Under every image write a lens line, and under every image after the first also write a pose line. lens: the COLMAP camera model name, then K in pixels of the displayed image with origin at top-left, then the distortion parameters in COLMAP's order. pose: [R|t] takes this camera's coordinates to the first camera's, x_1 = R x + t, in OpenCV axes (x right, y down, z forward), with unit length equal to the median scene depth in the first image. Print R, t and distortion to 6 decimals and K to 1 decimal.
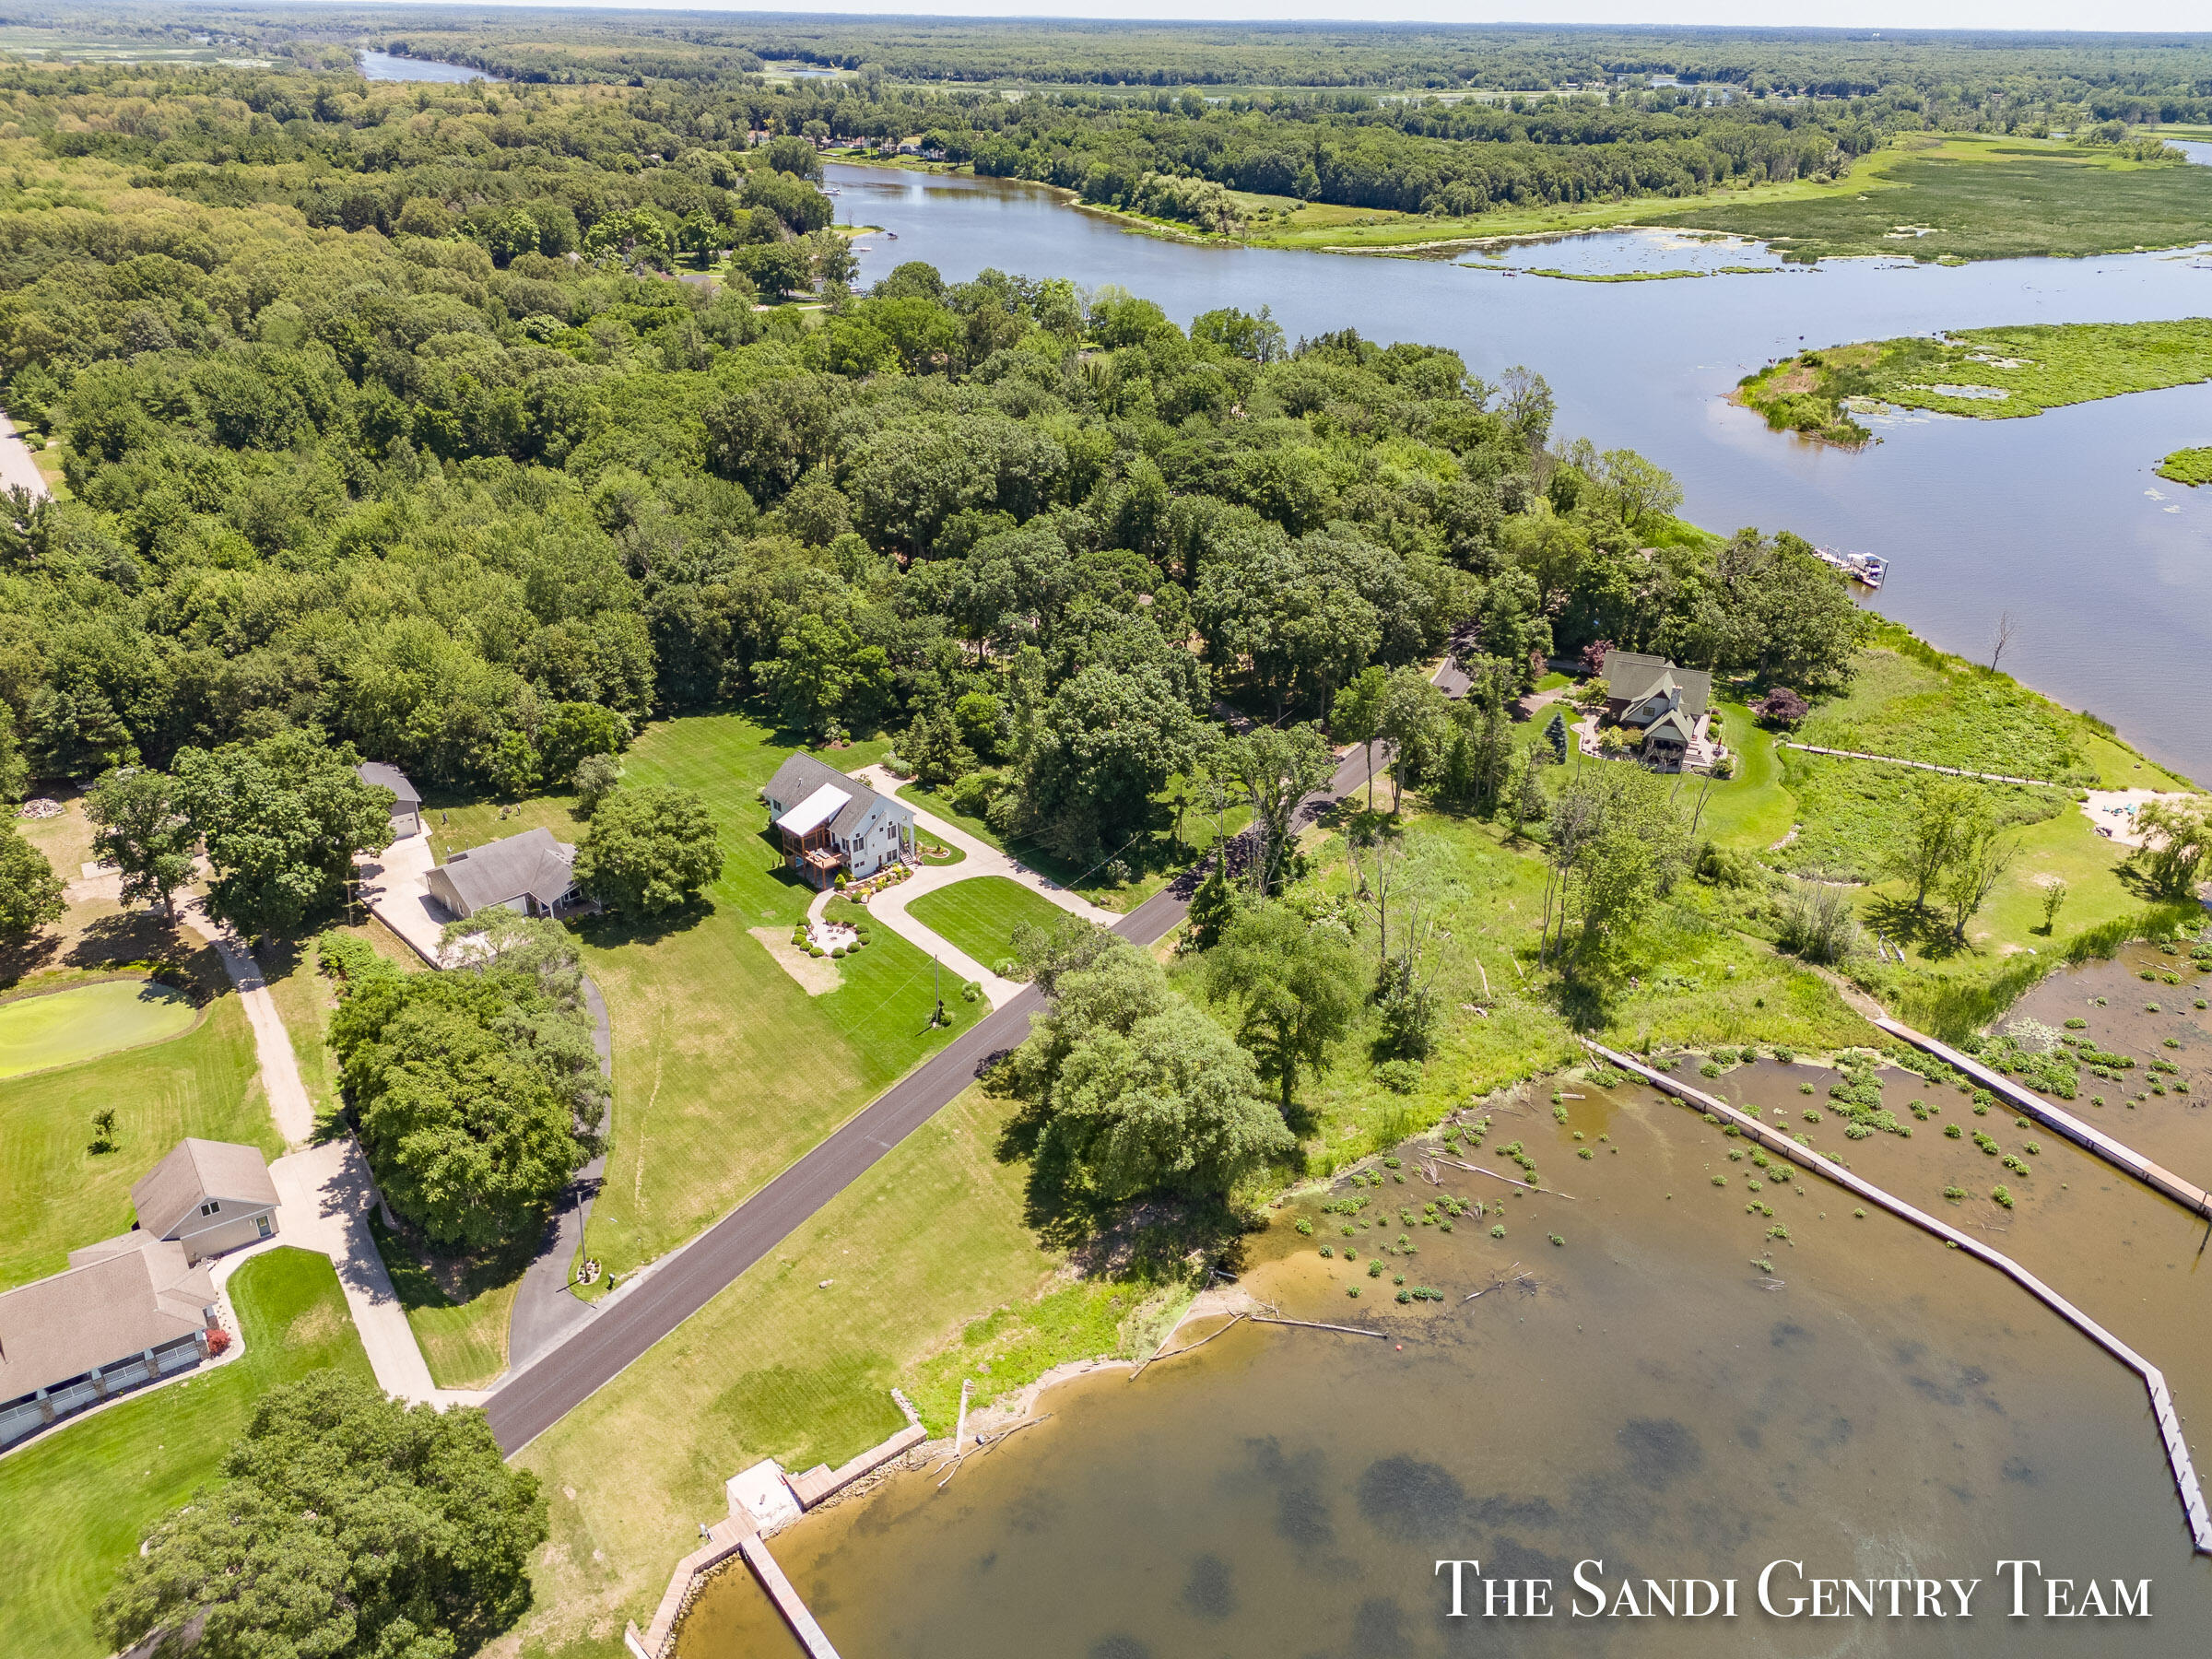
lens RADIAL K [[1625.6, 0, 1106.0], [0, 1625.6, 829.5], [0, 0, 1]] dist [0.024141, -0.007523]
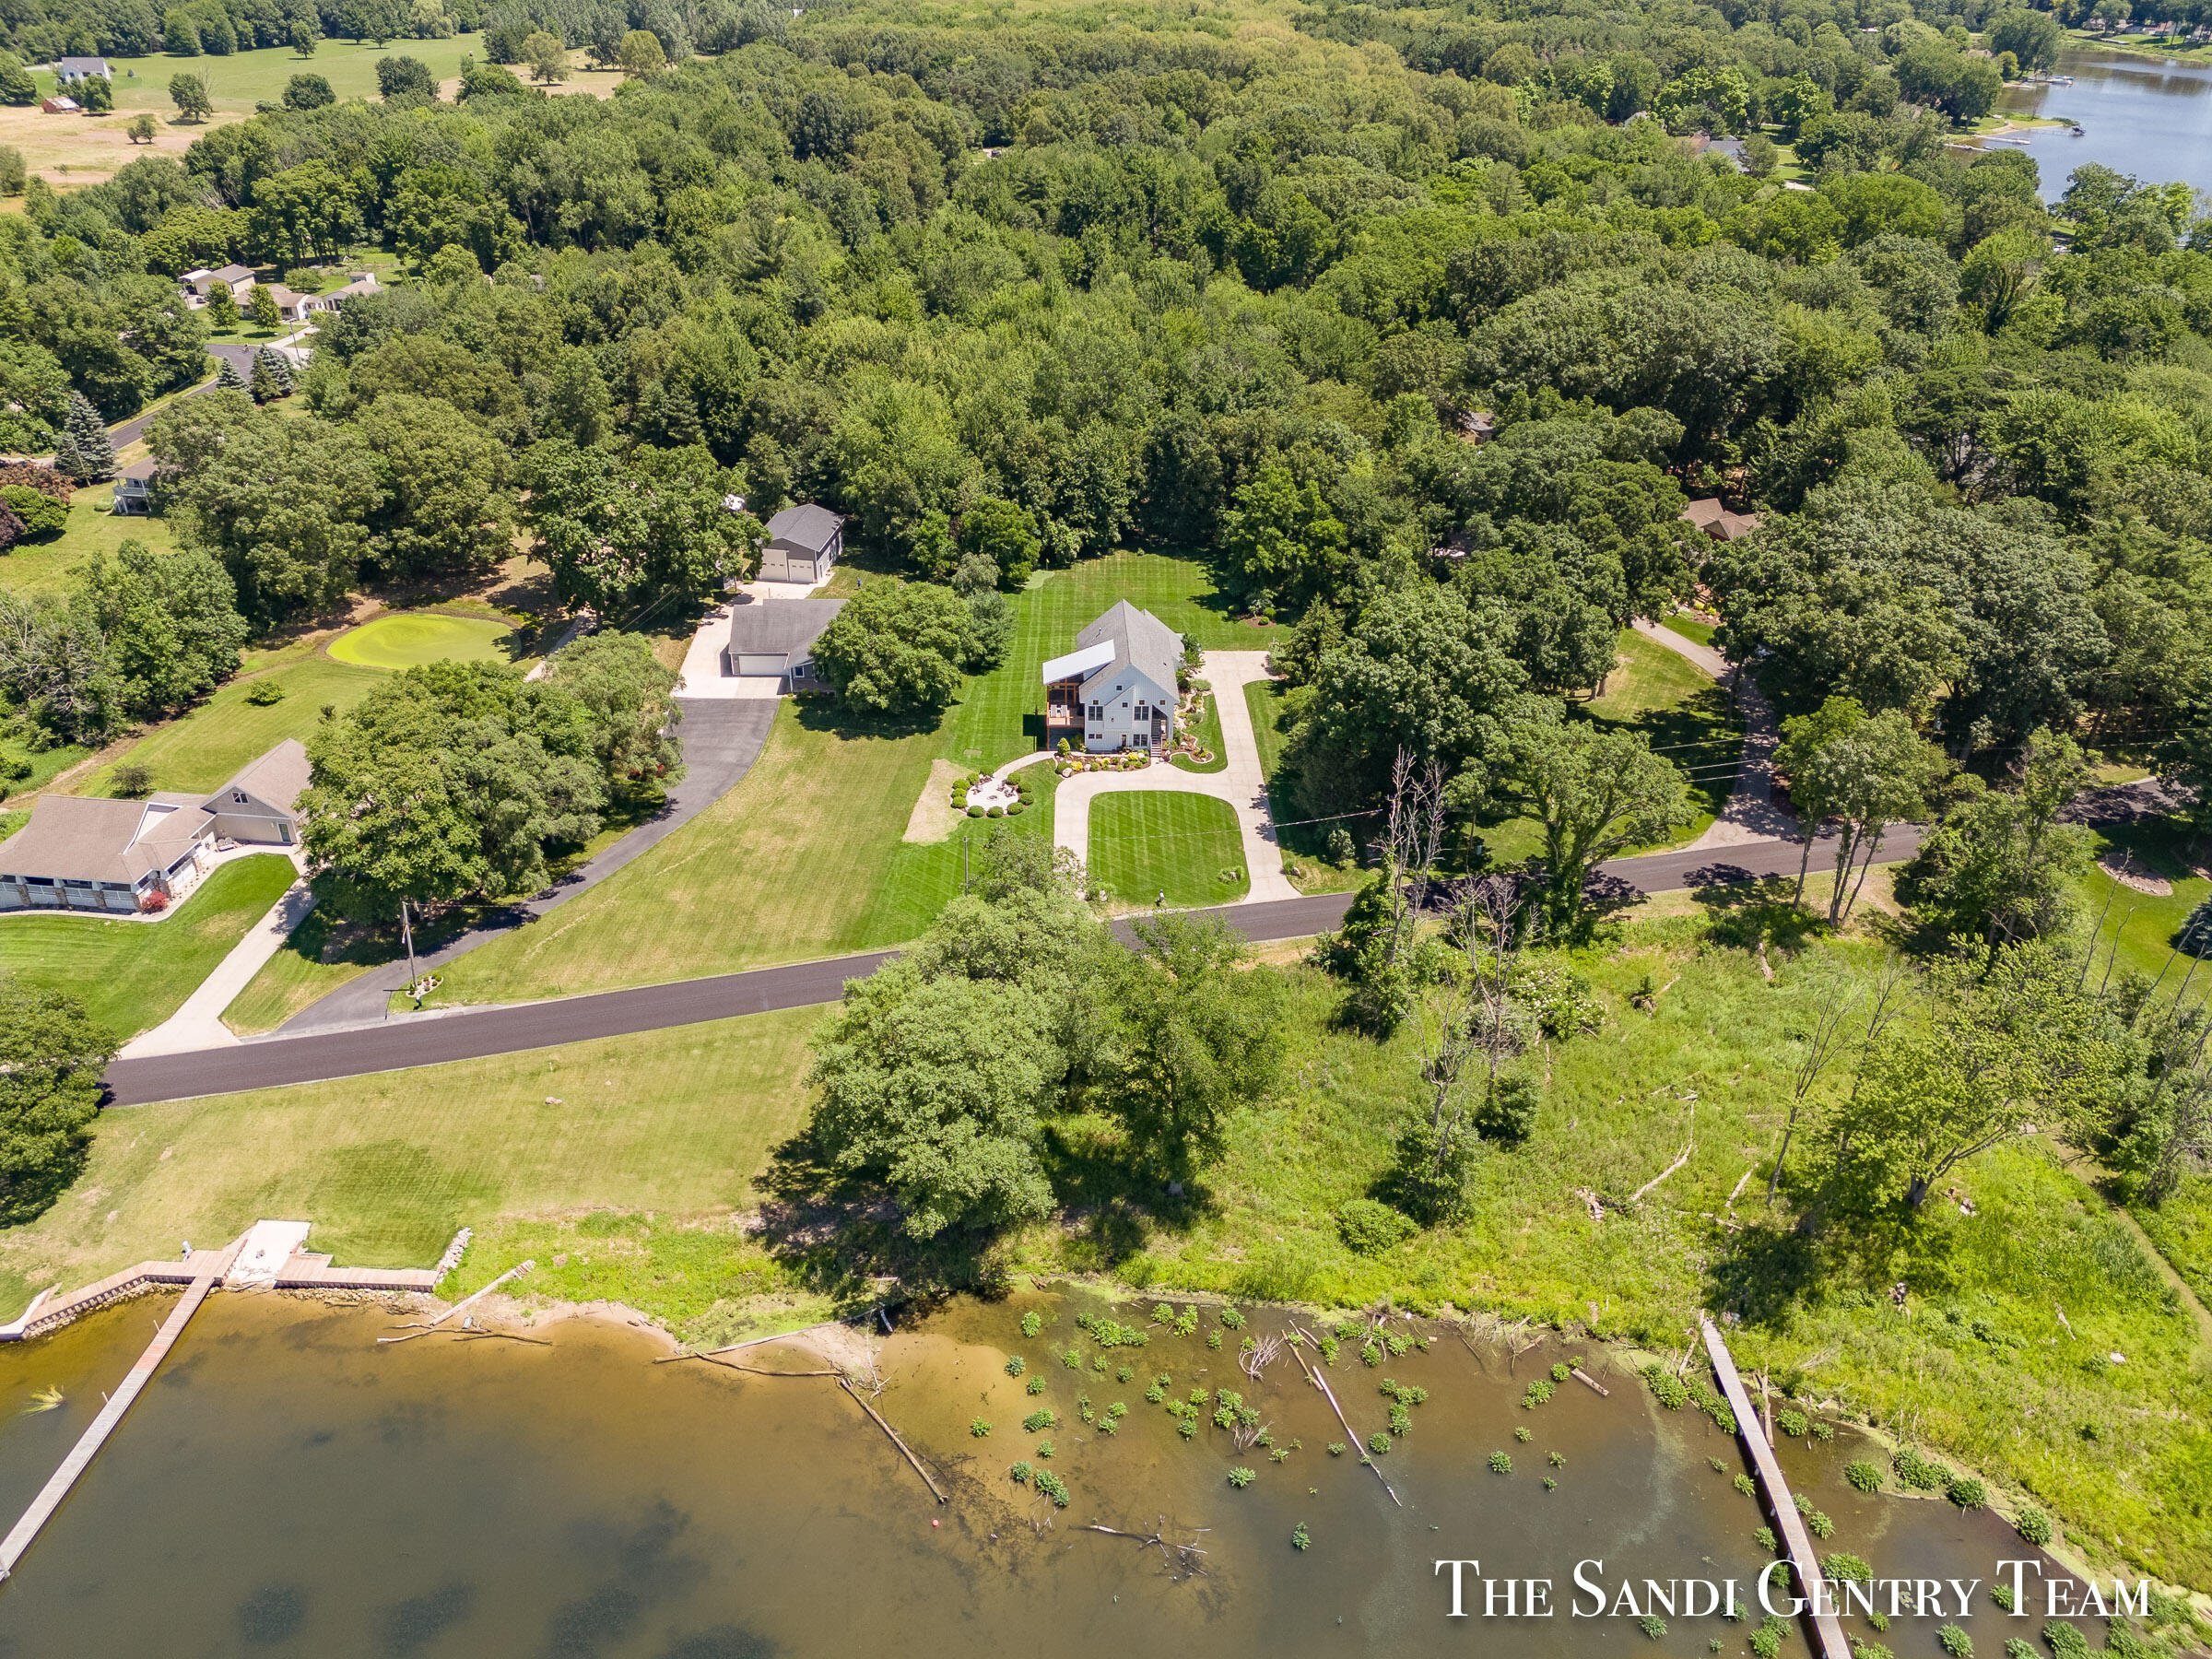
lens RADIAL K [[1625.6, 0, 1106.0], [0, 1625.6, 829.5], [0, 0, 1]] dist [0.024141, -0.007523]
pose [[0.750422, 0.334229, -0.570226, 0.404577], [-0.303391, 0.940651, 0.152083, -0.072554], [0.587214, 0.058875, 0.807288, 0.339949]]
